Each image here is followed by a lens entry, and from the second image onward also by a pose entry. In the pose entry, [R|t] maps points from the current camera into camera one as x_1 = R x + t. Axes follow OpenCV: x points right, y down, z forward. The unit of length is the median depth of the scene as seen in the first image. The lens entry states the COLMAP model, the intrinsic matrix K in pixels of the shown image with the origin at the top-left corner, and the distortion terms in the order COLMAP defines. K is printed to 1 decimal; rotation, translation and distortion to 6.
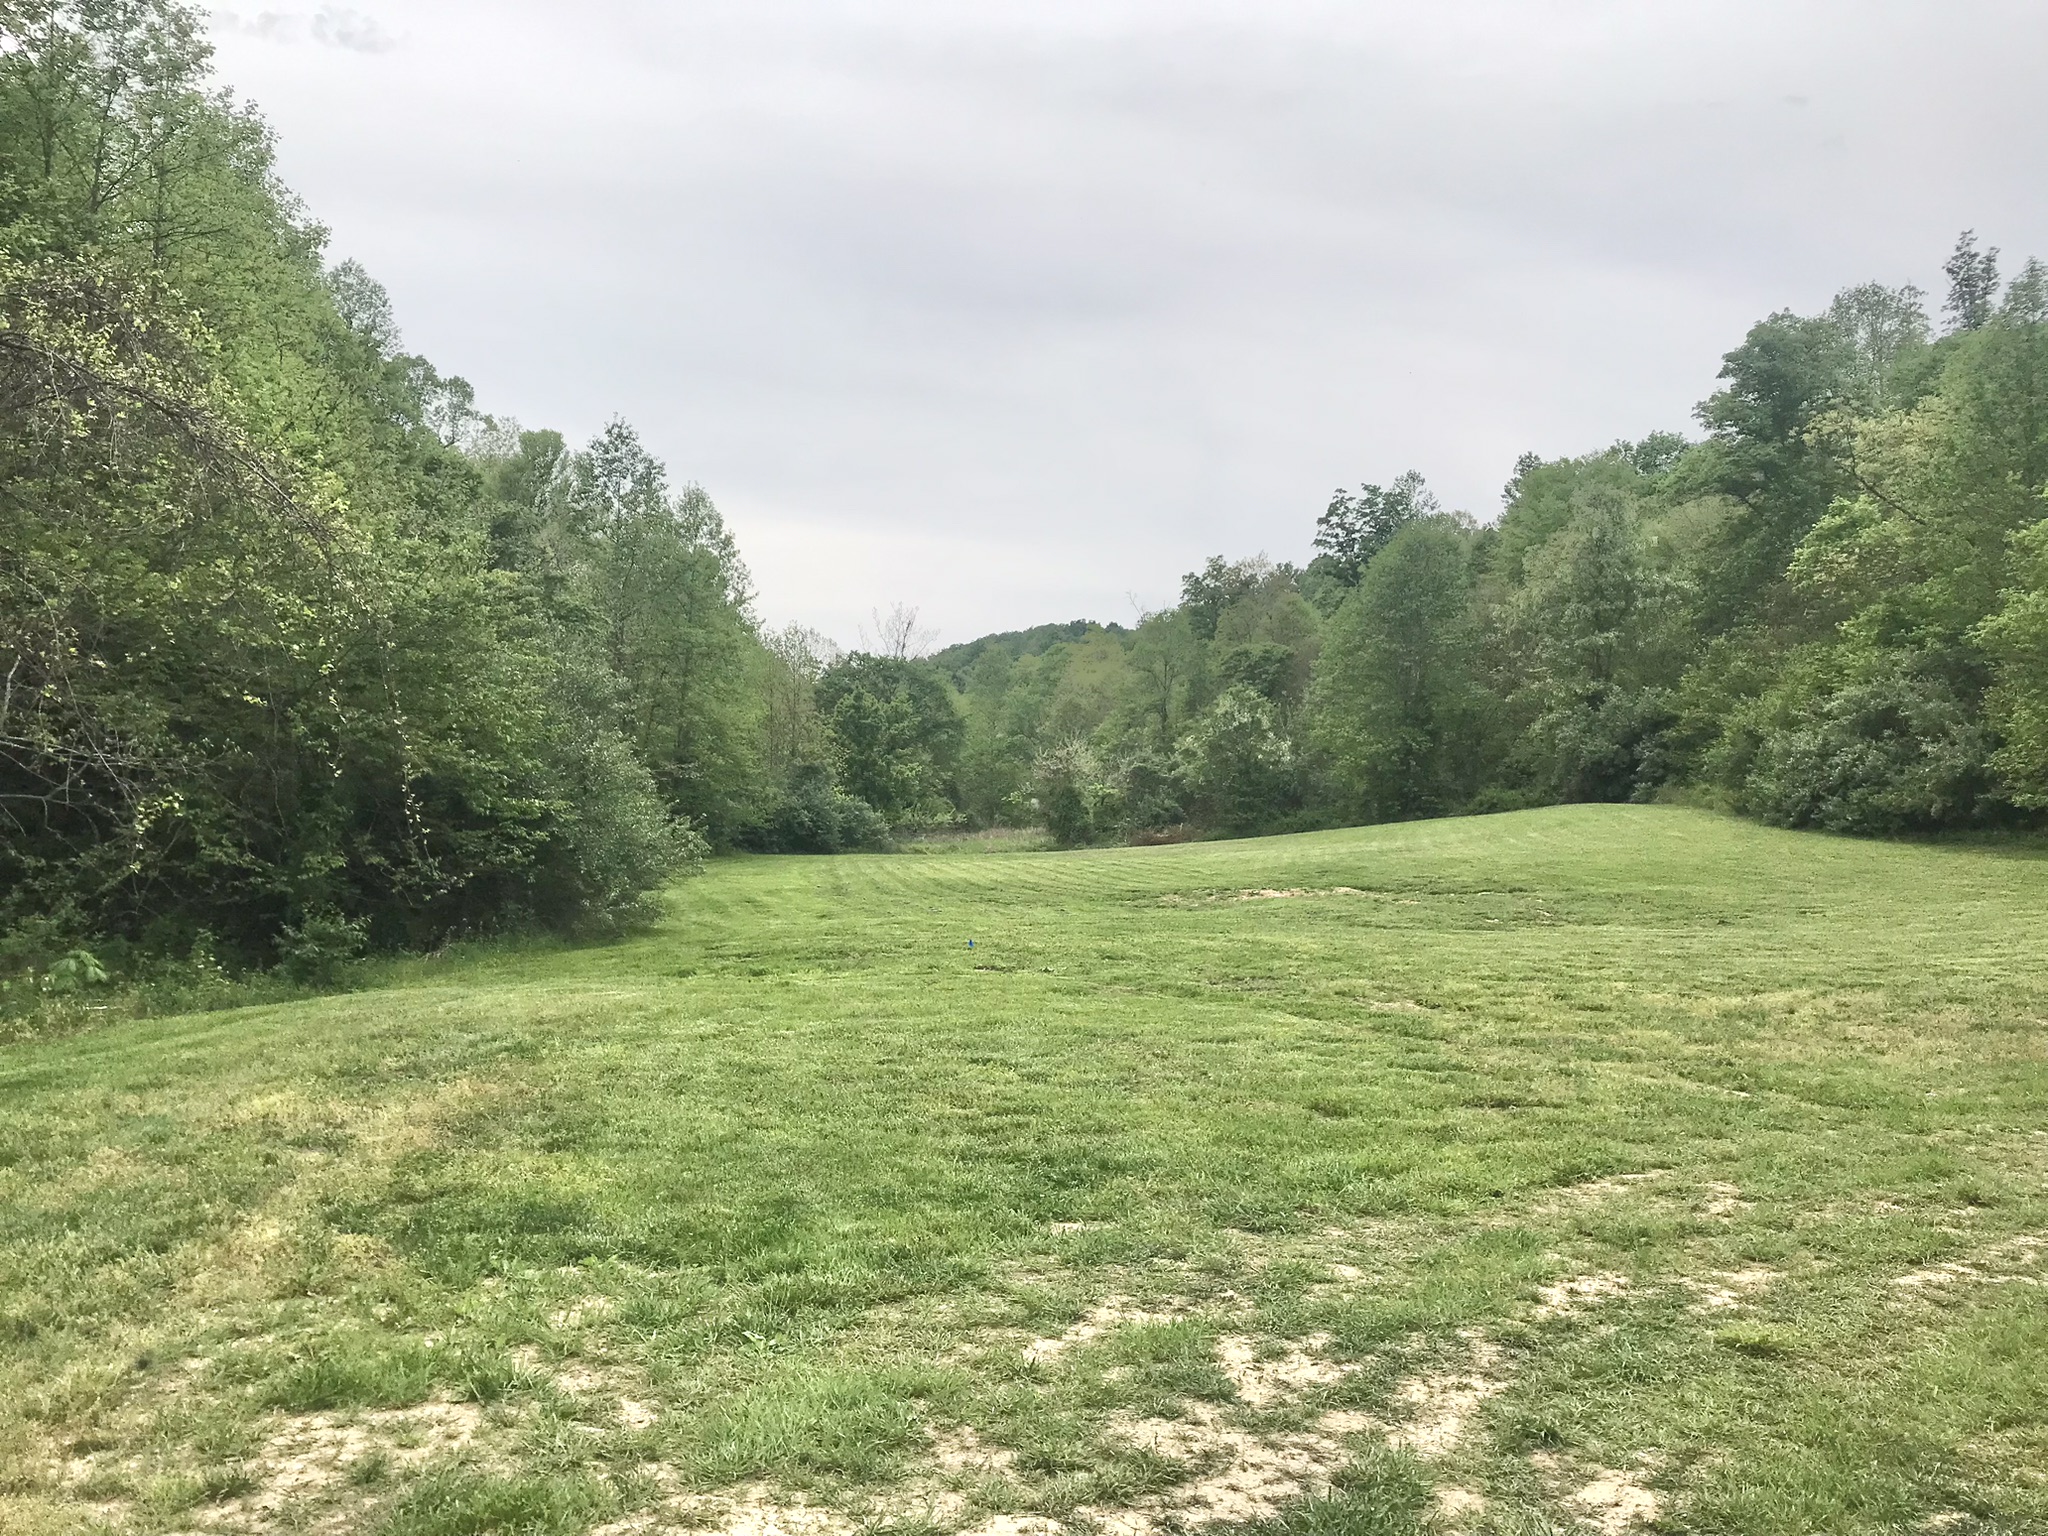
lens RADIAL K [[1668.6, 0, 1021.7], [0, 1668.6, 766.8], [0, 0, 1]] dist [0.020134, 0.010591]
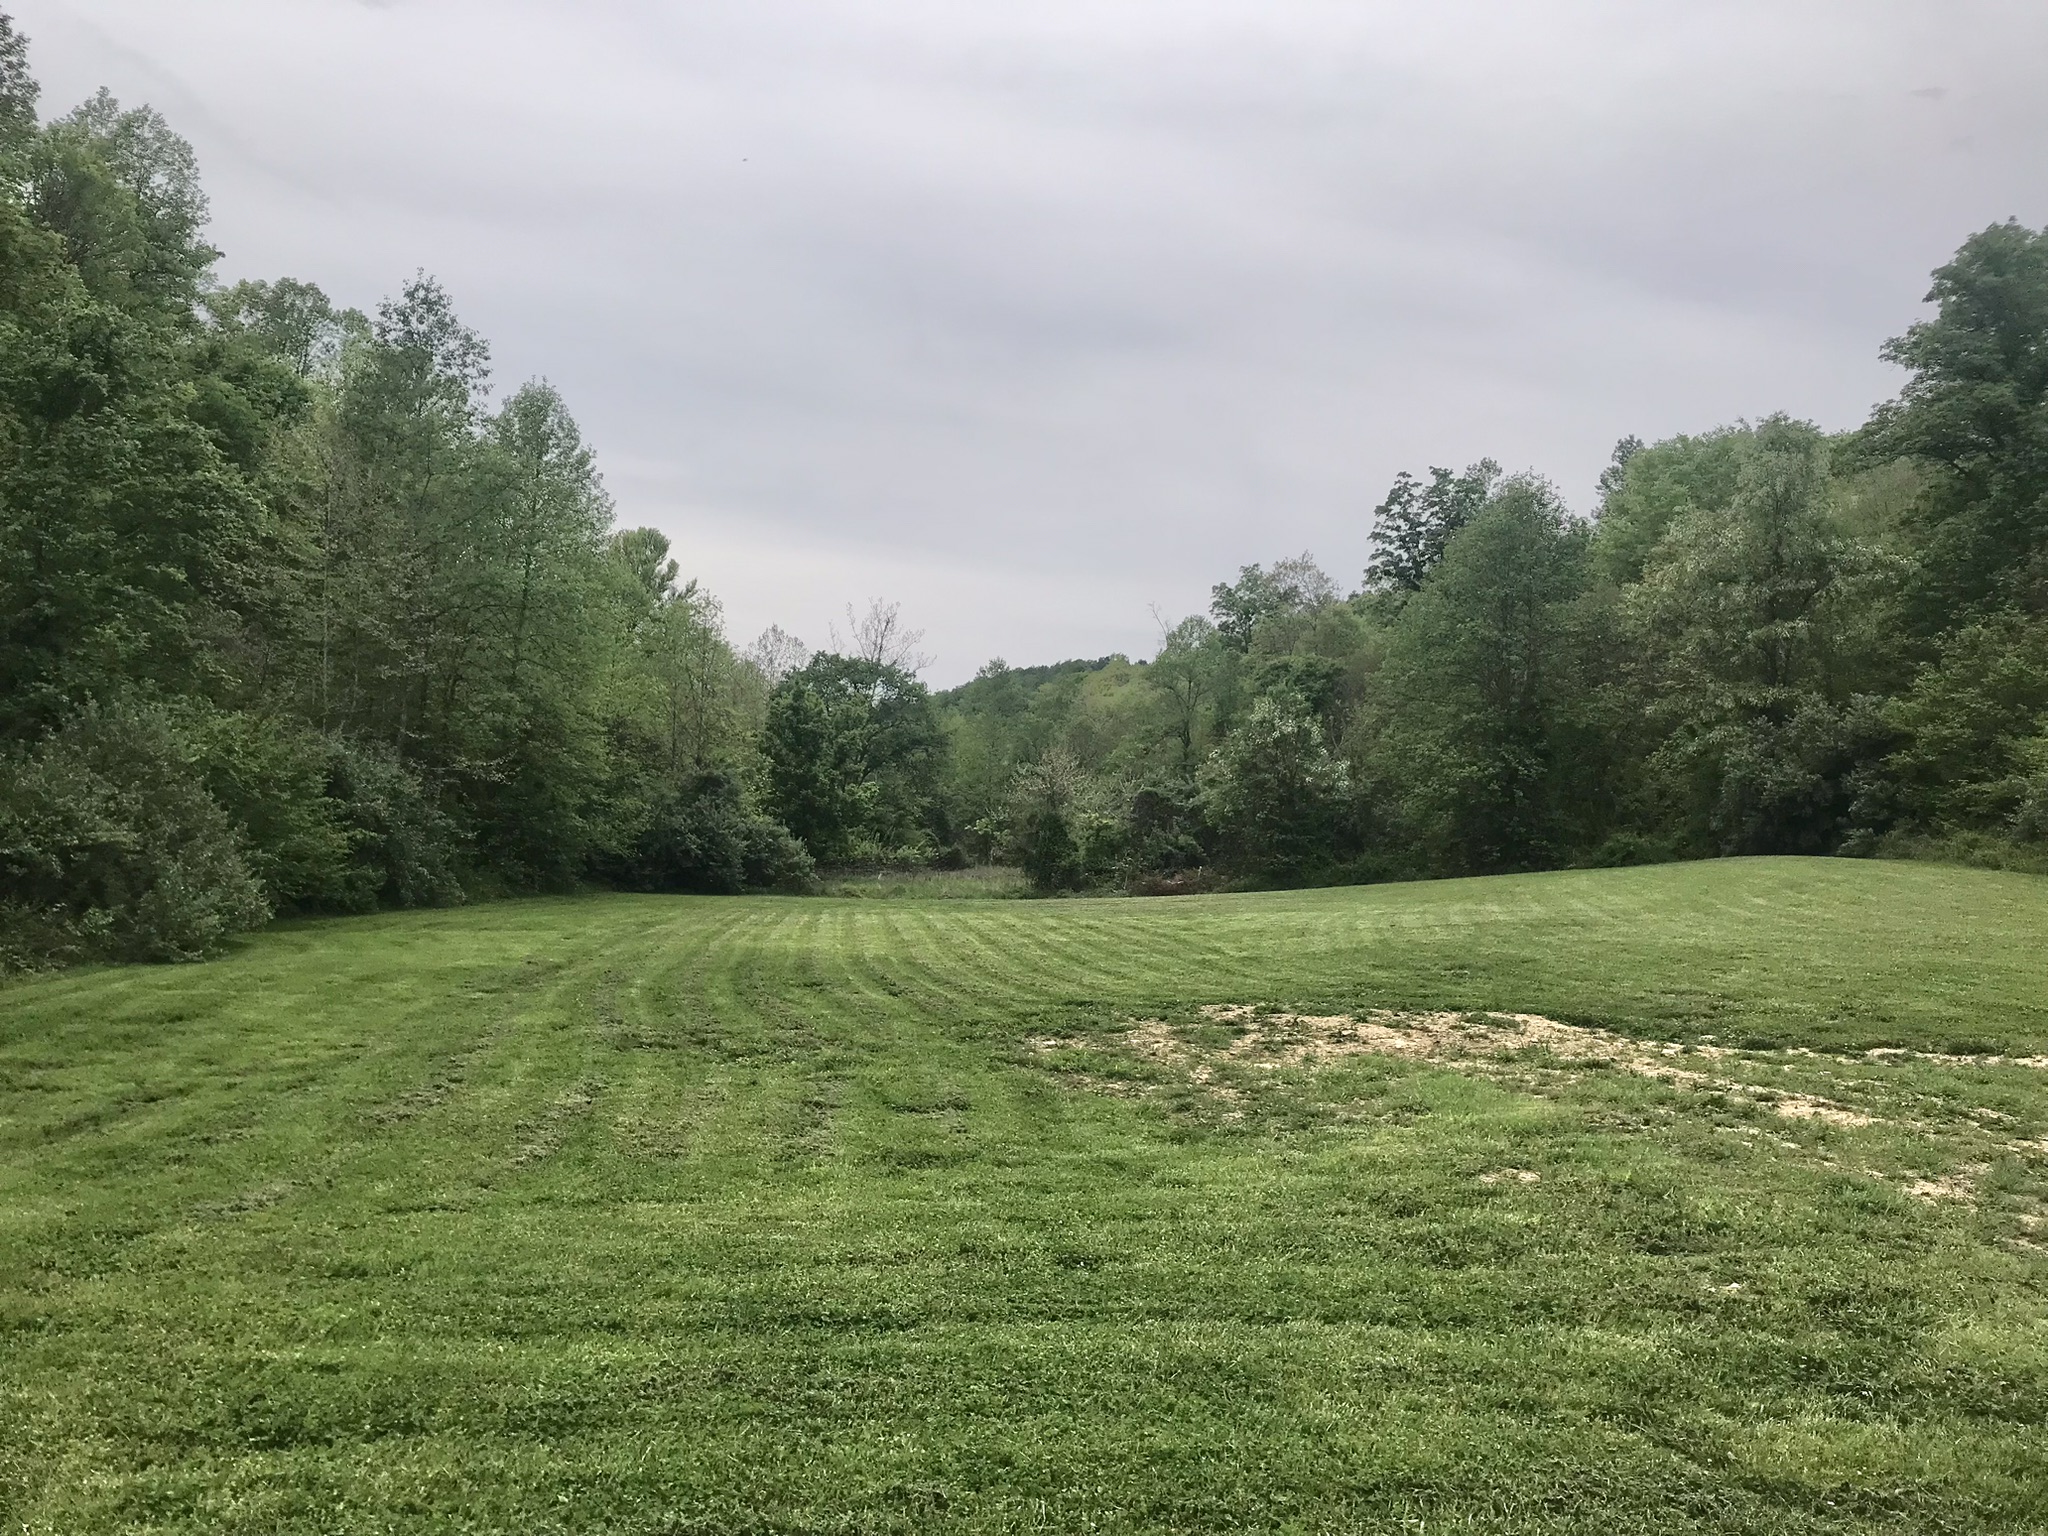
lens RADIAL K [[1668.6, 0, 1019.4], [0, 1668.6, 773.9], [0, 0, 1]] dist [0.020134, 0.010591]
pose [[0.999430, 0.028535, -0.018050, 0.026266], [-0.028868, 0.999413, -0.018470, 0.008184], [0.017512, 0.018981, 0.999666, 0.241124]]
